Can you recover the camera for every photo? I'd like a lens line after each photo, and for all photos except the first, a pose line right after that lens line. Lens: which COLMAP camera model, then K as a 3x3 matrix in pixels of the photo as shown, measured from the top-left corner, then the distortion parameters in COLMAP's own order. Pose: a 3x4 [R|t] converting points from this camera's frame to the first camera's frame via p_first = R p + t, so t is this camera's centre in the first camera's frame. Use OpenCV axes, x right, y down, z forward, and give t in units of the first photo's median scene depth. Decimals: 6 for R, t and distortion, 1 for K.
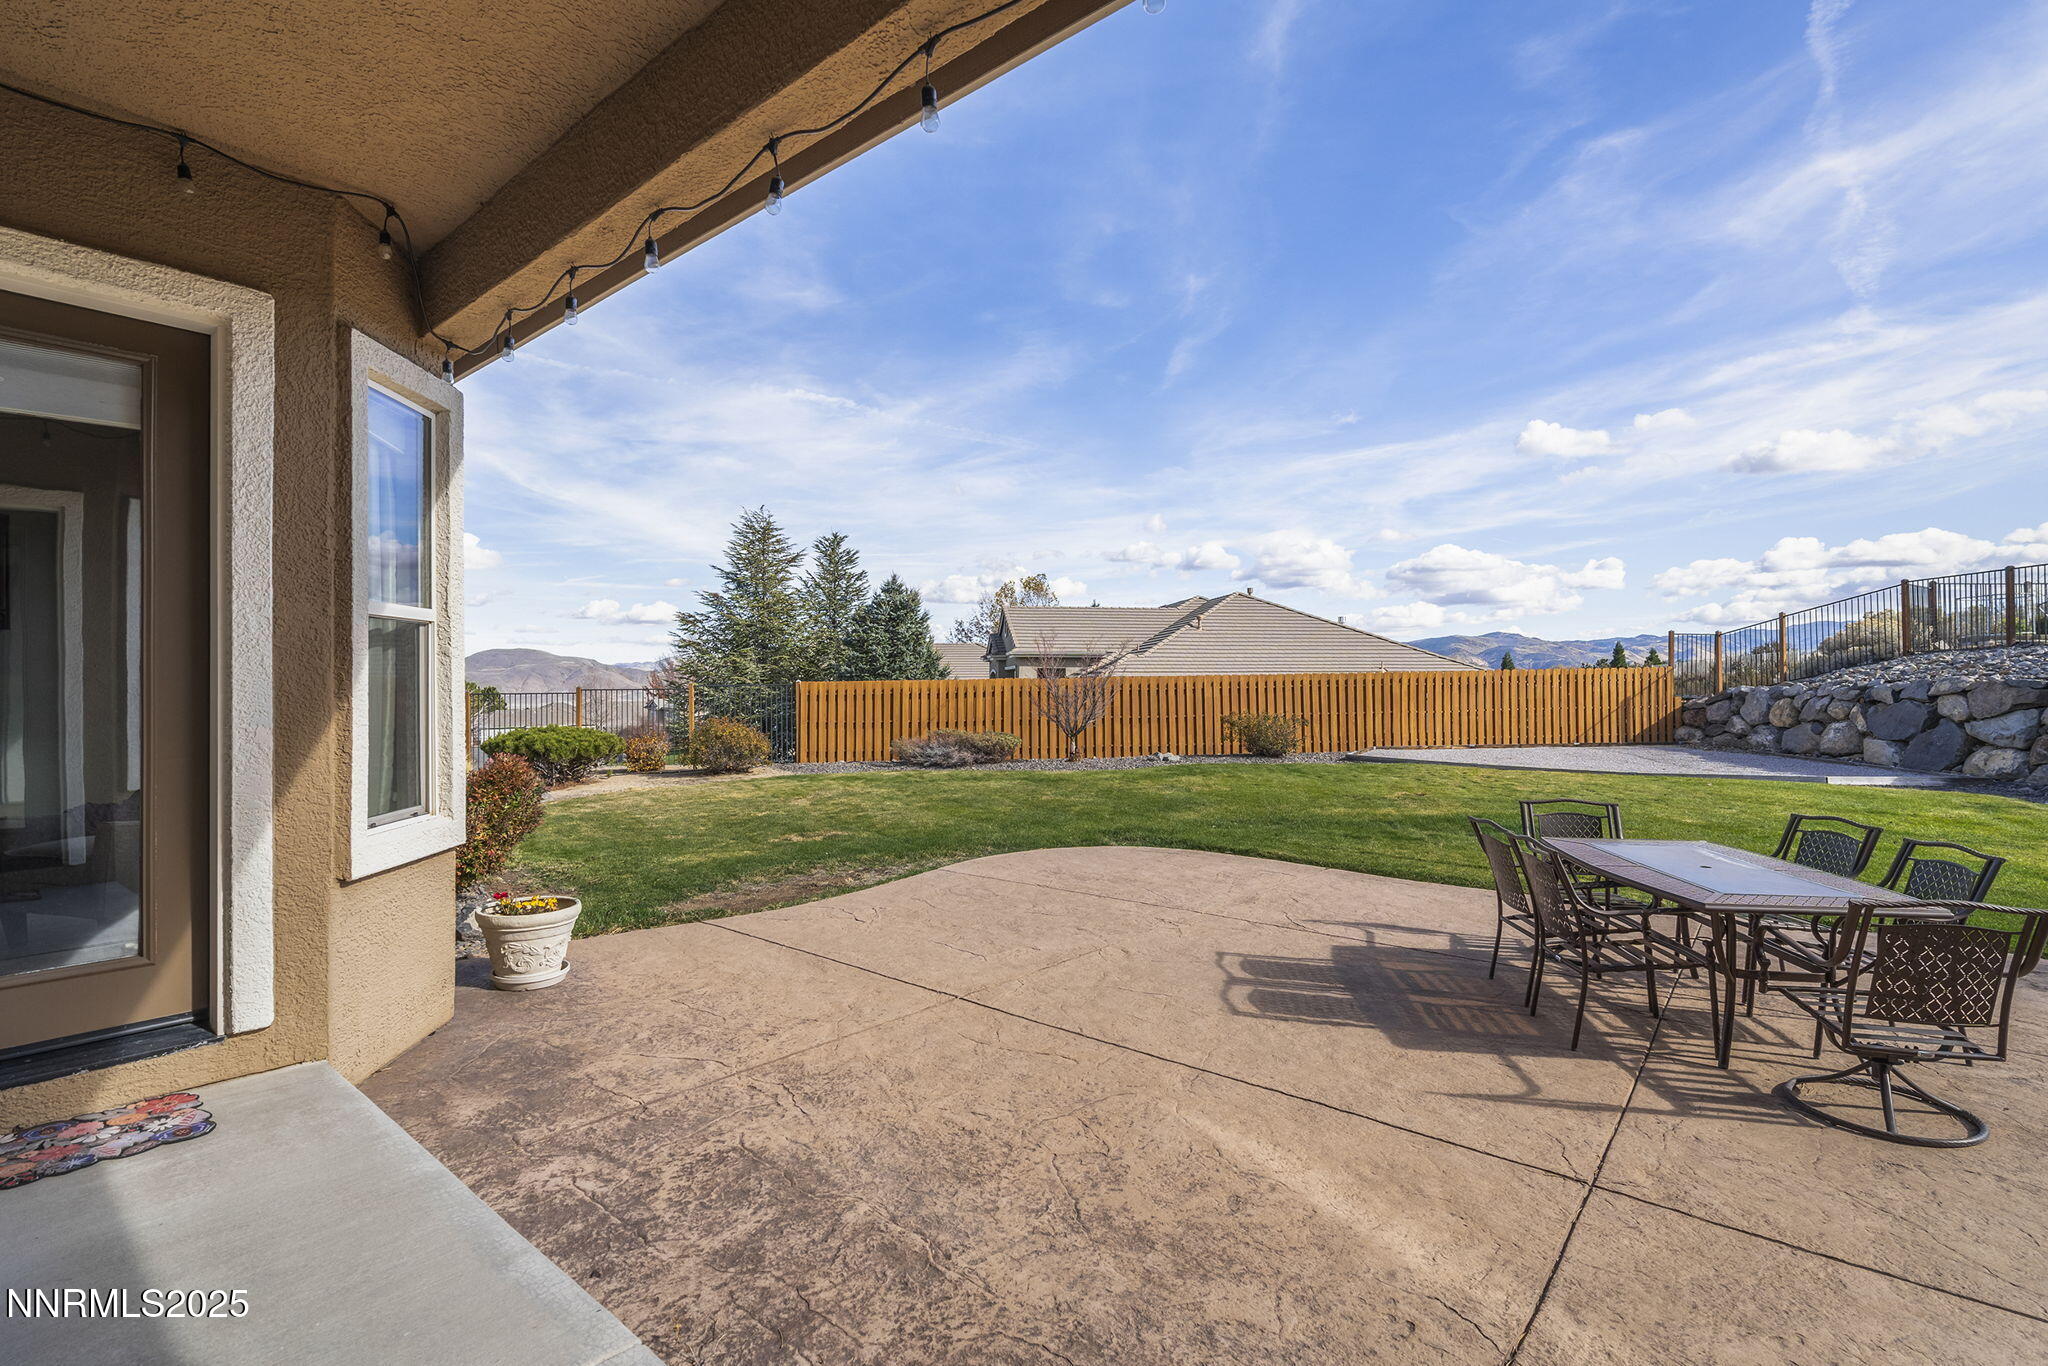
lens RADIAL K [[943.5, 0, 1030.8], [0, 943.5, 693.6], [0, 0, 1]] dist [0.001669, 0.000151]
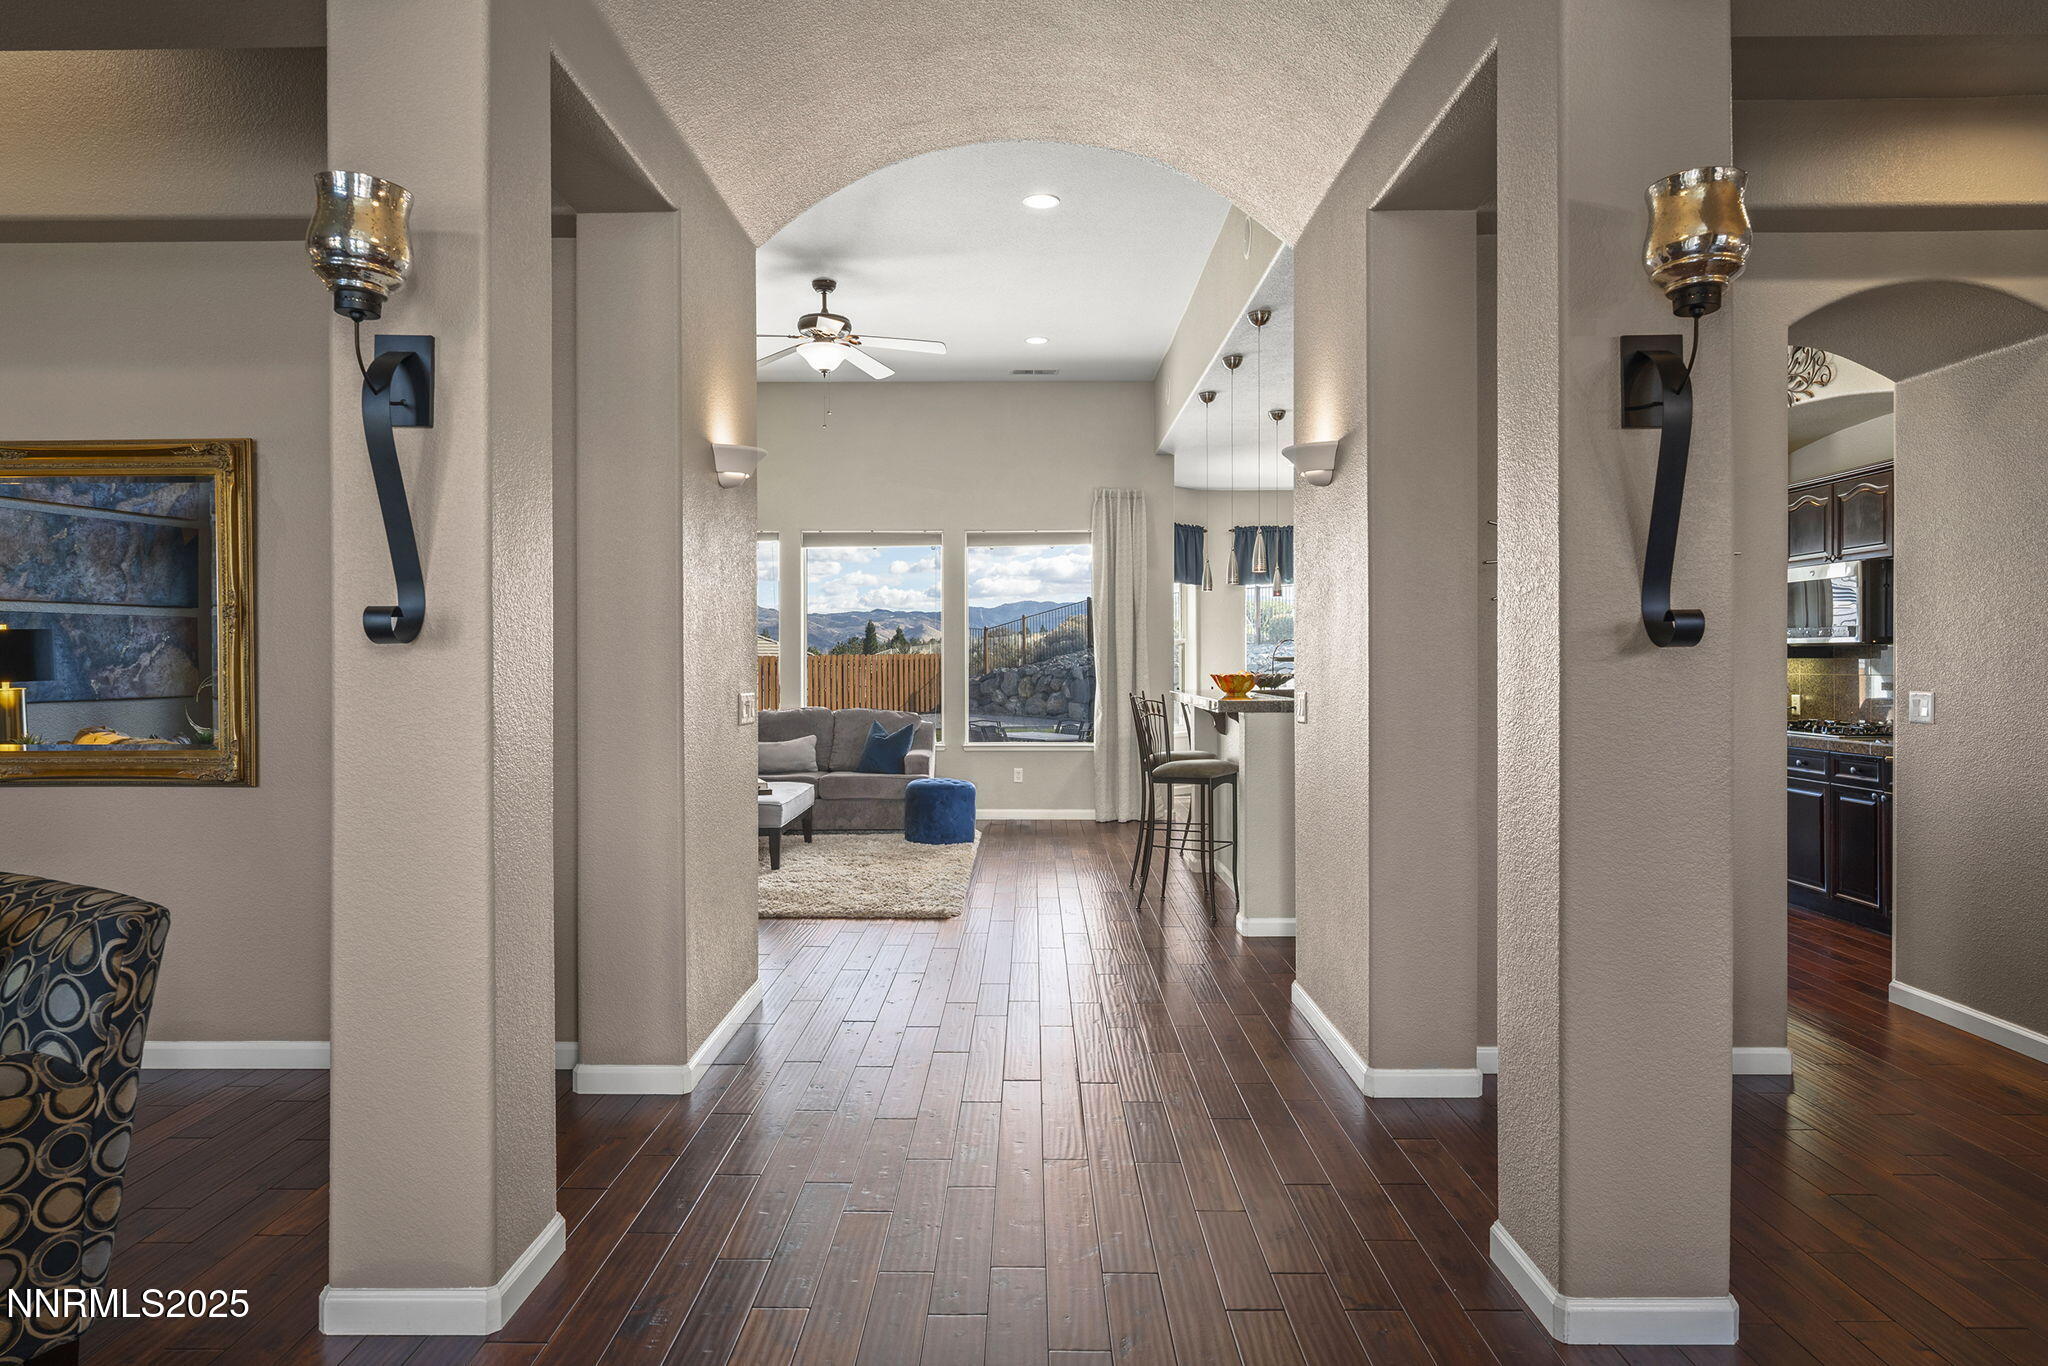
lens RADIAL K [[1224.6, 0, 1024.0], [0, 1224.6, 683.0], [0, 0, 1]] dist [-0.001838, -0.000252]
pose [[0.767150, -0.012139, 0.641353, -0.405371], [0.009230, 0.999926, 0.007886, -0.000137], [-0.641401, -0.000130, 0.767206, -0.430935]]
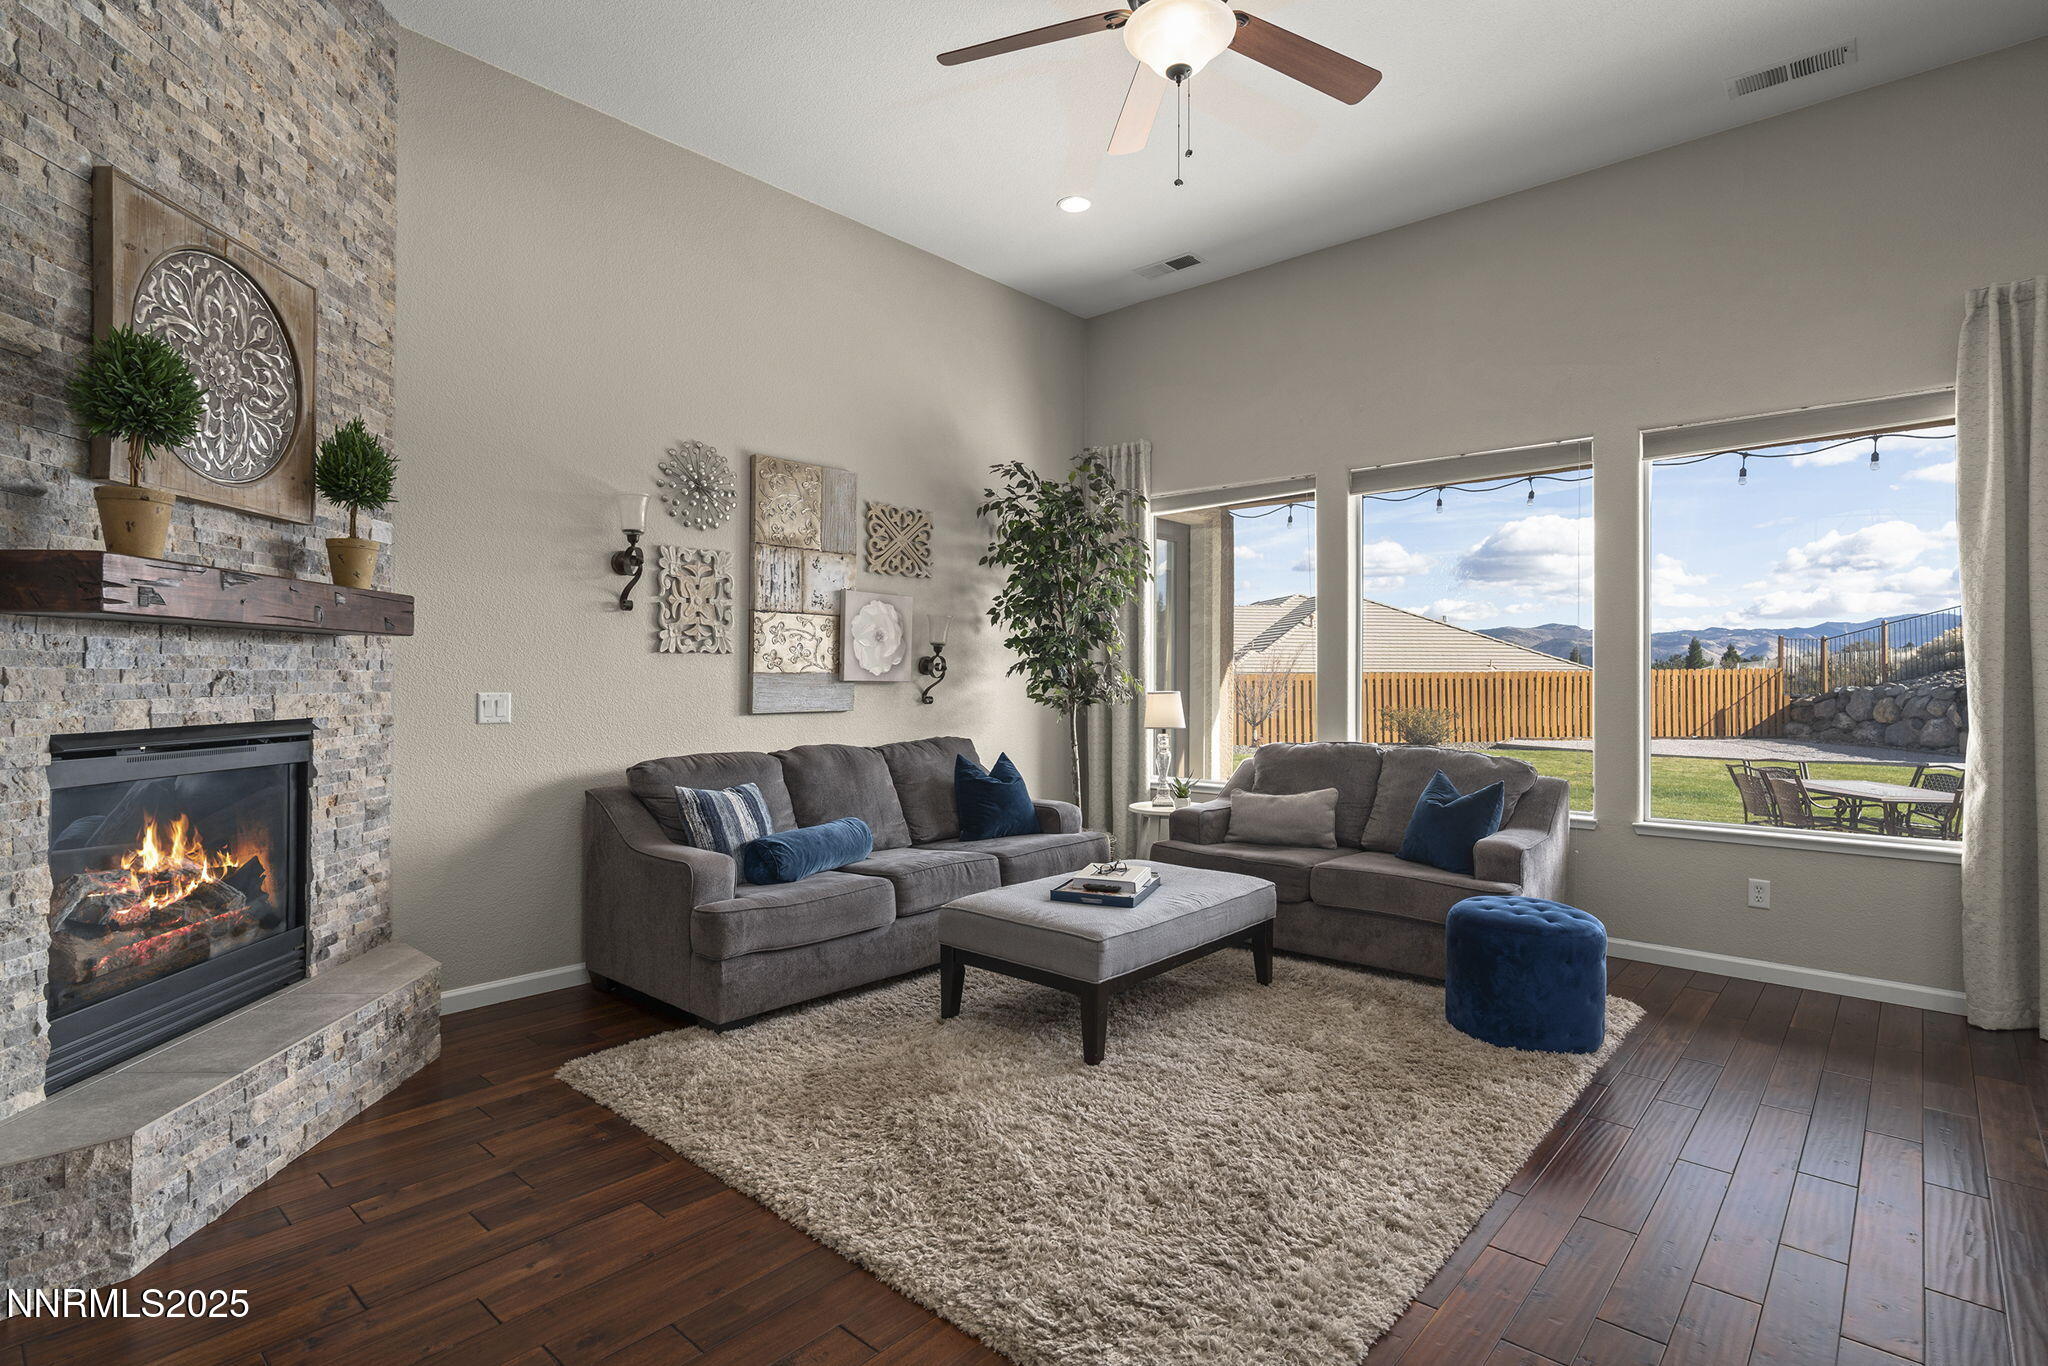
lens RADIAL K [[1005.7, 0, 1016.4], [0, 1005.7, 674.3], [0, 0, 1]] dist [-0.014896, 0.008307]
pose [[0.999431, 0.007933, -0.032792, -0.213606], [-0.008303, 0.999903, -0.011172, -0.000871], [0.032700, 0.011438, 0.999400, -0.239178]]
